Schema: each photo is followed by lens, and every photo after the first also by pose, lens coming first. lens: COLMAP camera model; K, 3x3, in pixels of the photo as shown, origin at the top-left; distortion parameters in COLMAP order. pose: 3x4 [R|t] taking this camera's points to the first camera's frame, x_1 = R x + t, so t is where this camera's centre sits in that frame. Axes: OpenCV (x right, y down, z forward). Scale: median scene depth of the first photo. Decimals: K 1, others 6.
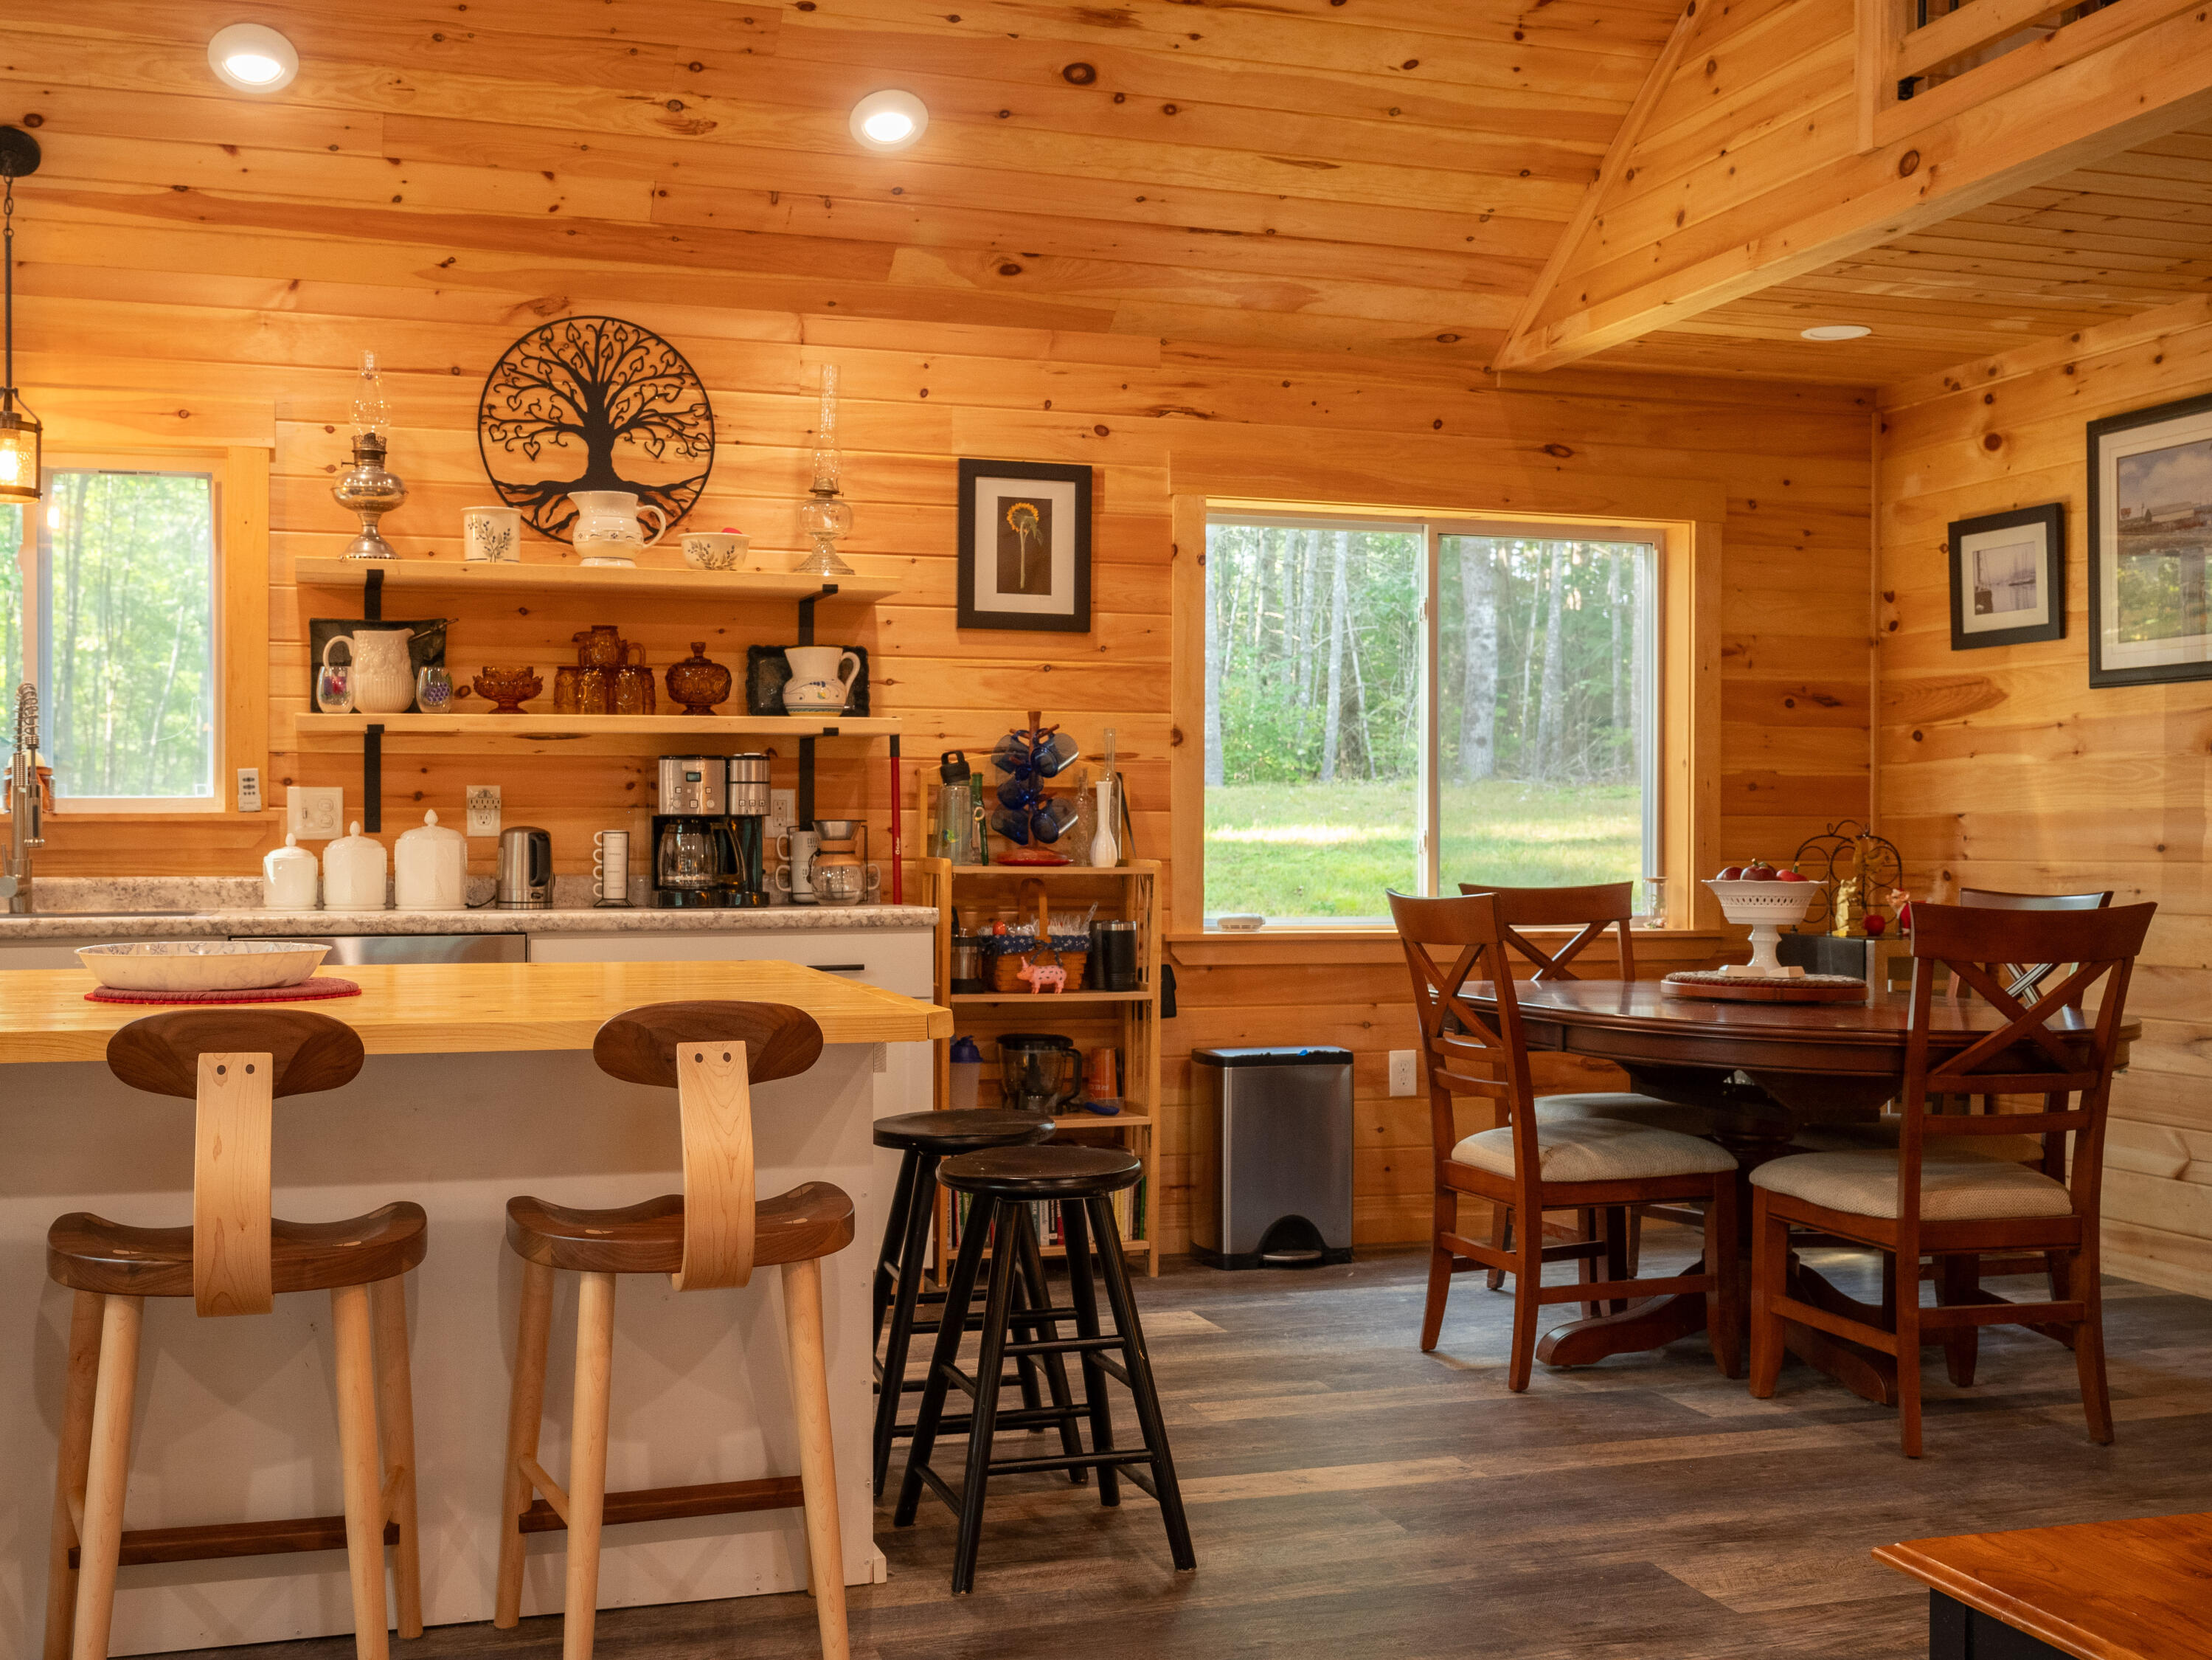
lens RADIAL K [[2380.1, 0, 1102.5], [0, 2380.1, 817.8], [0, 0, 1]] dist [0.002159, 0.000000]
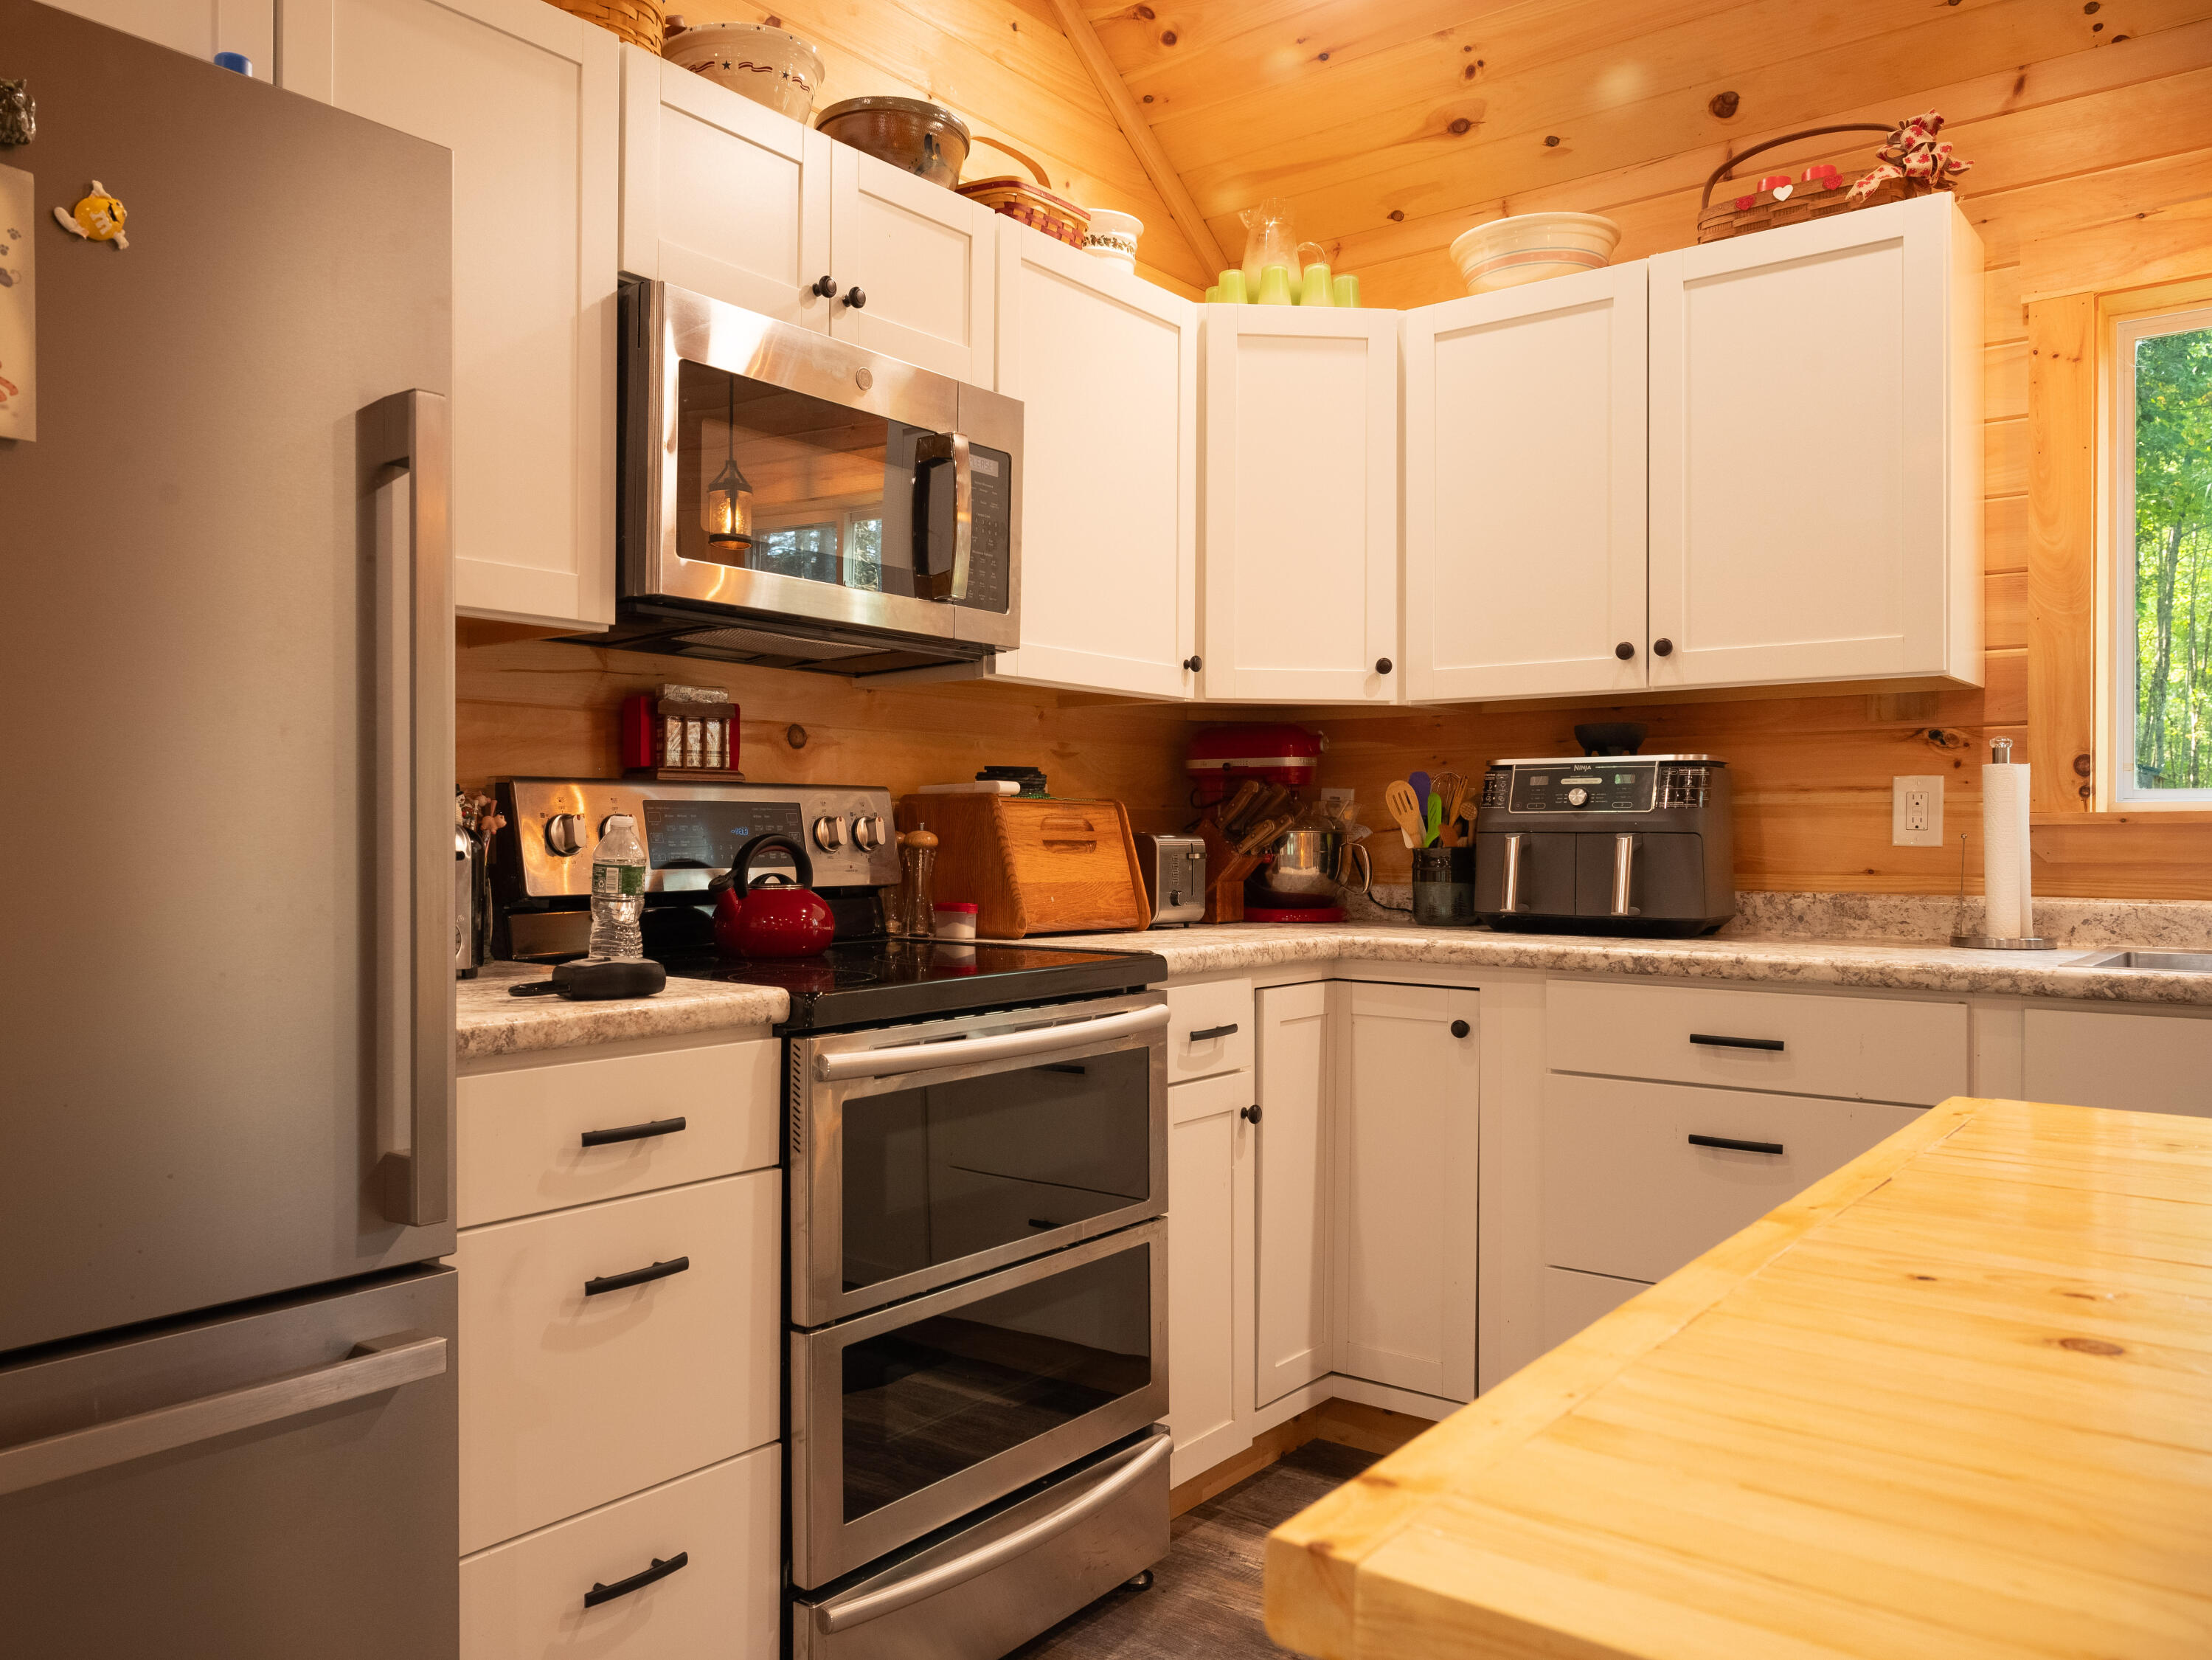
lens RADIAL K [[1680.6, 0, 955.2], [0, 1680.6, 829.4], [0, 0, 1]] dist [0.004610, -0.003752]
pose [[0.519656, 0.001207, -0.854375, -0.253058], [0.002738, 0.999992, 0.003078, 0.001294], [0.854371, -0.003939, 0.519649, 0.384023]]
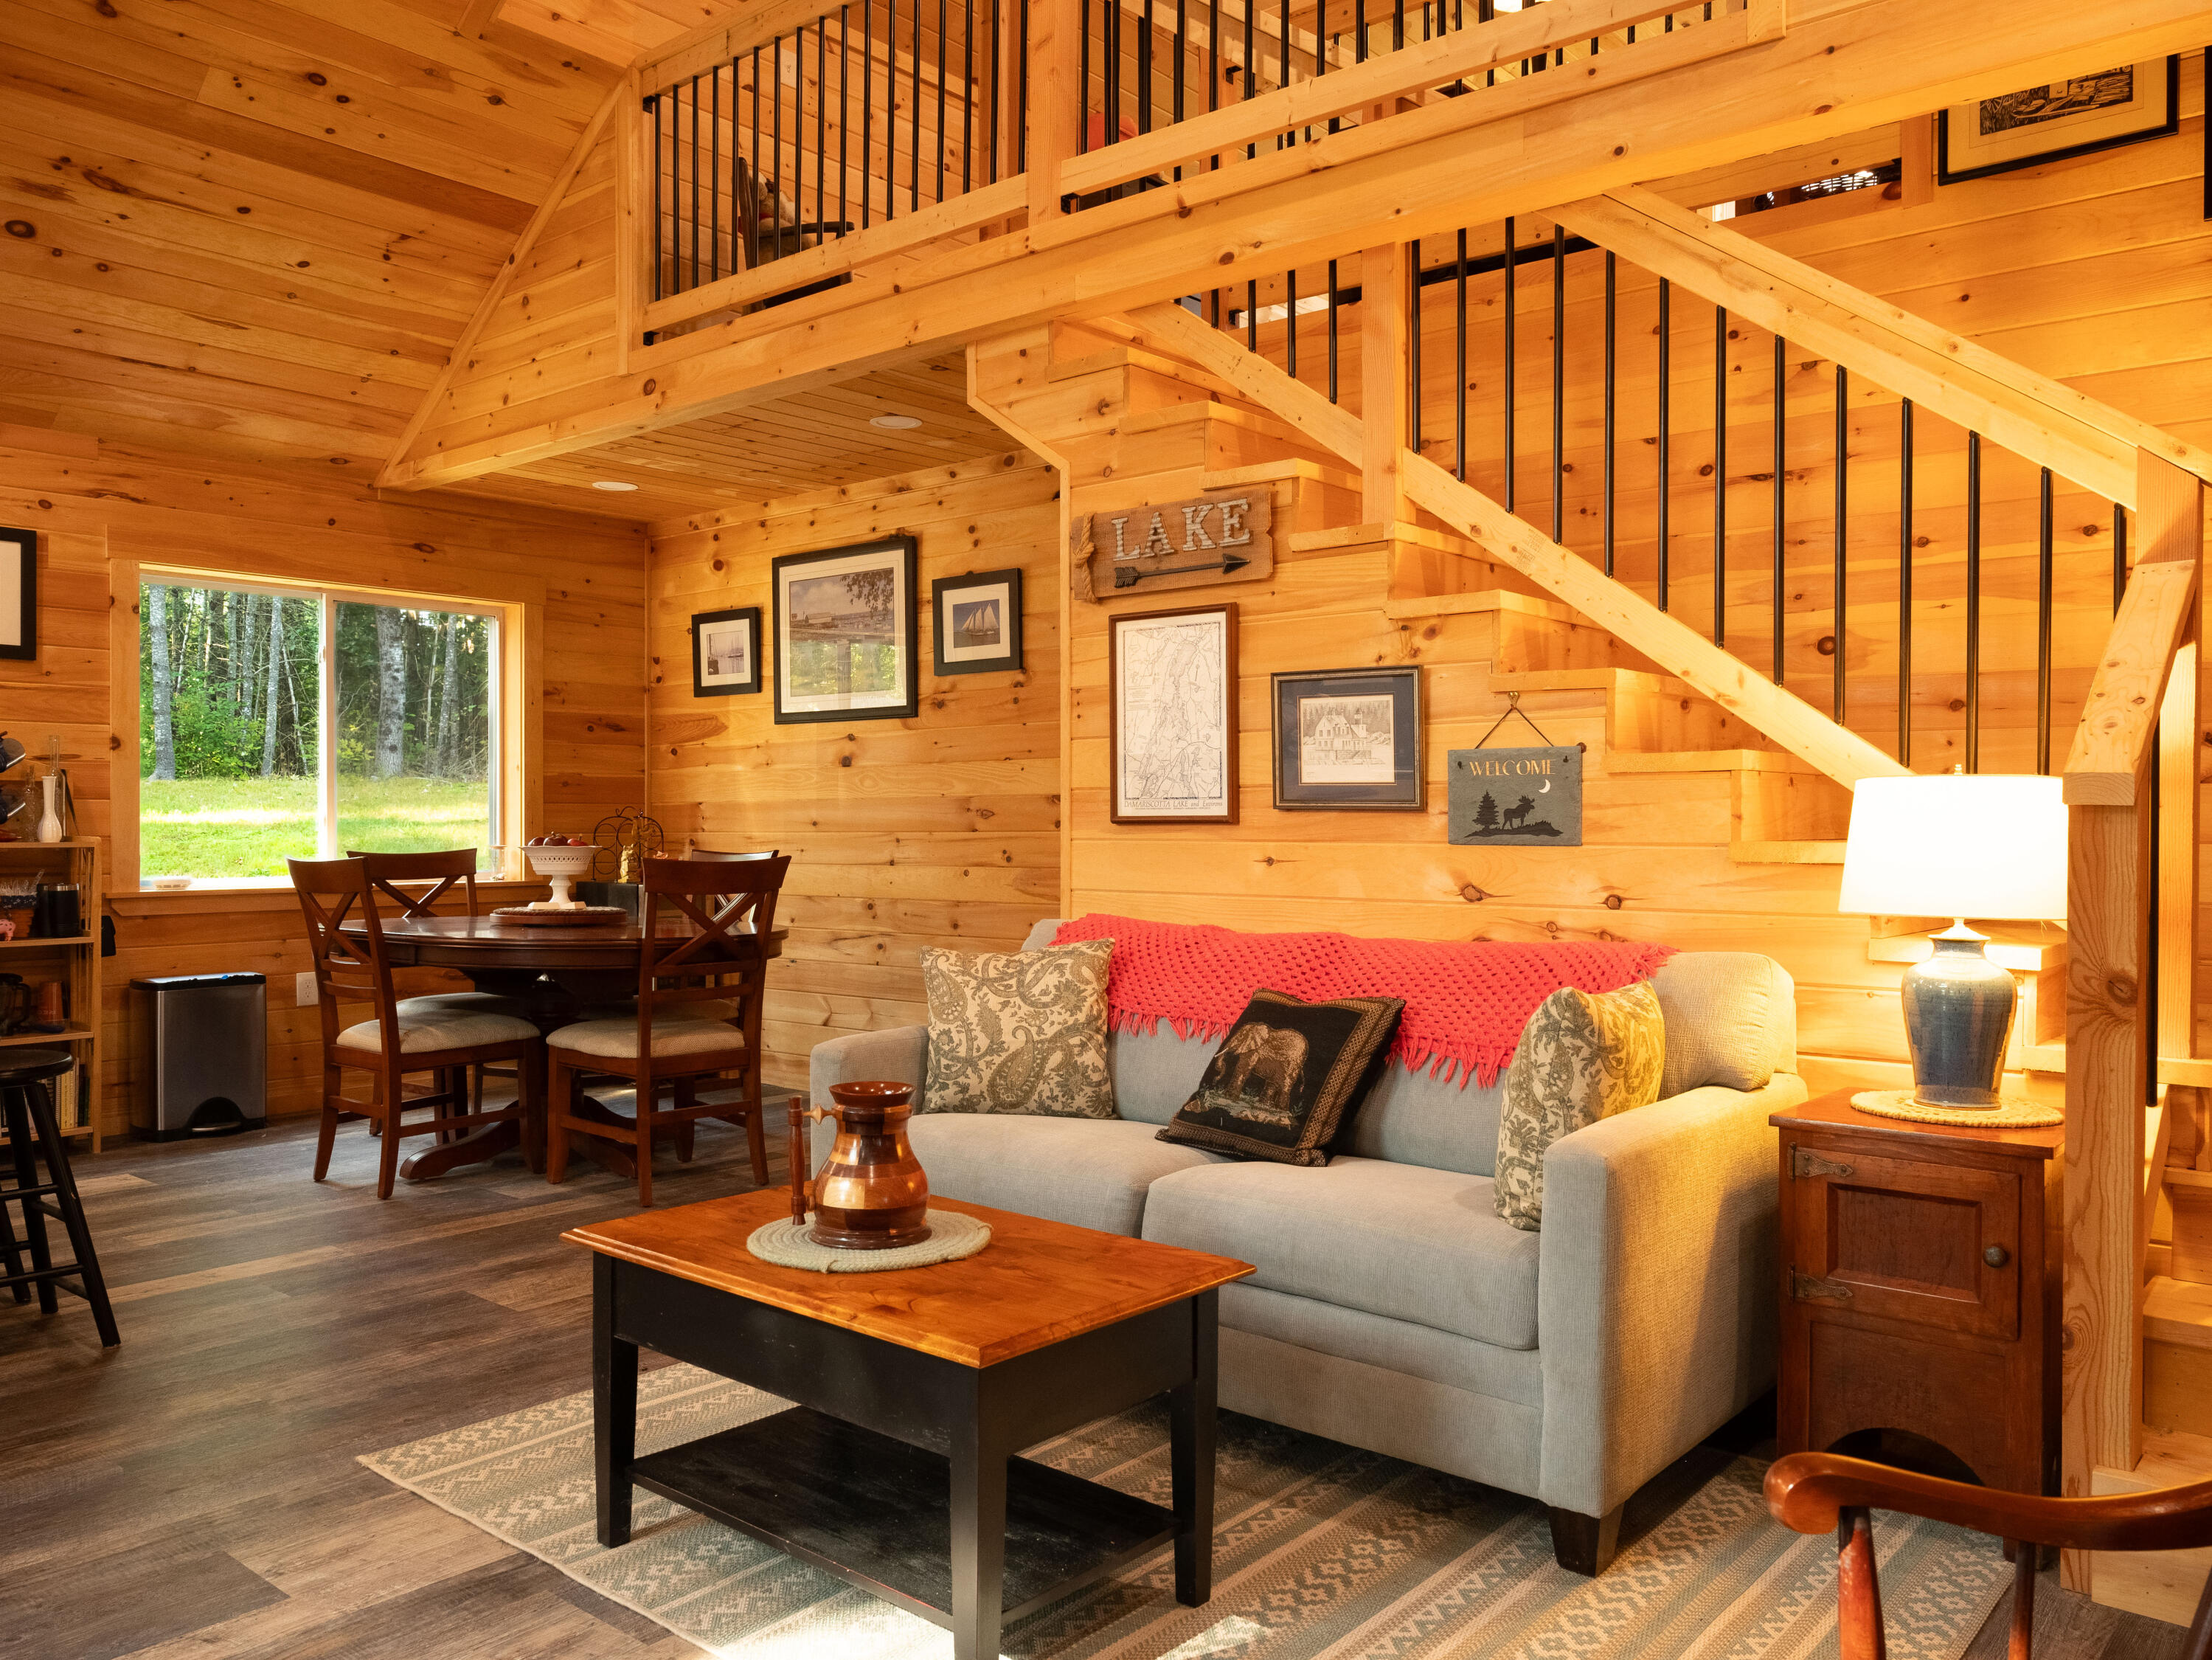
lens RADIAL K [[1680.6, 0, 1101.2], [0, 1680.6, 824.3], [0, 0, 1]] dist [0.004610, -0.003752]
pose [[0.851374, -0.005850, 0.524527, 0.007941], [-0.000685, 0.999925, 0.012264, -0.000925], [-0.524559, -0.010800, 0.851306, -0.084124]]
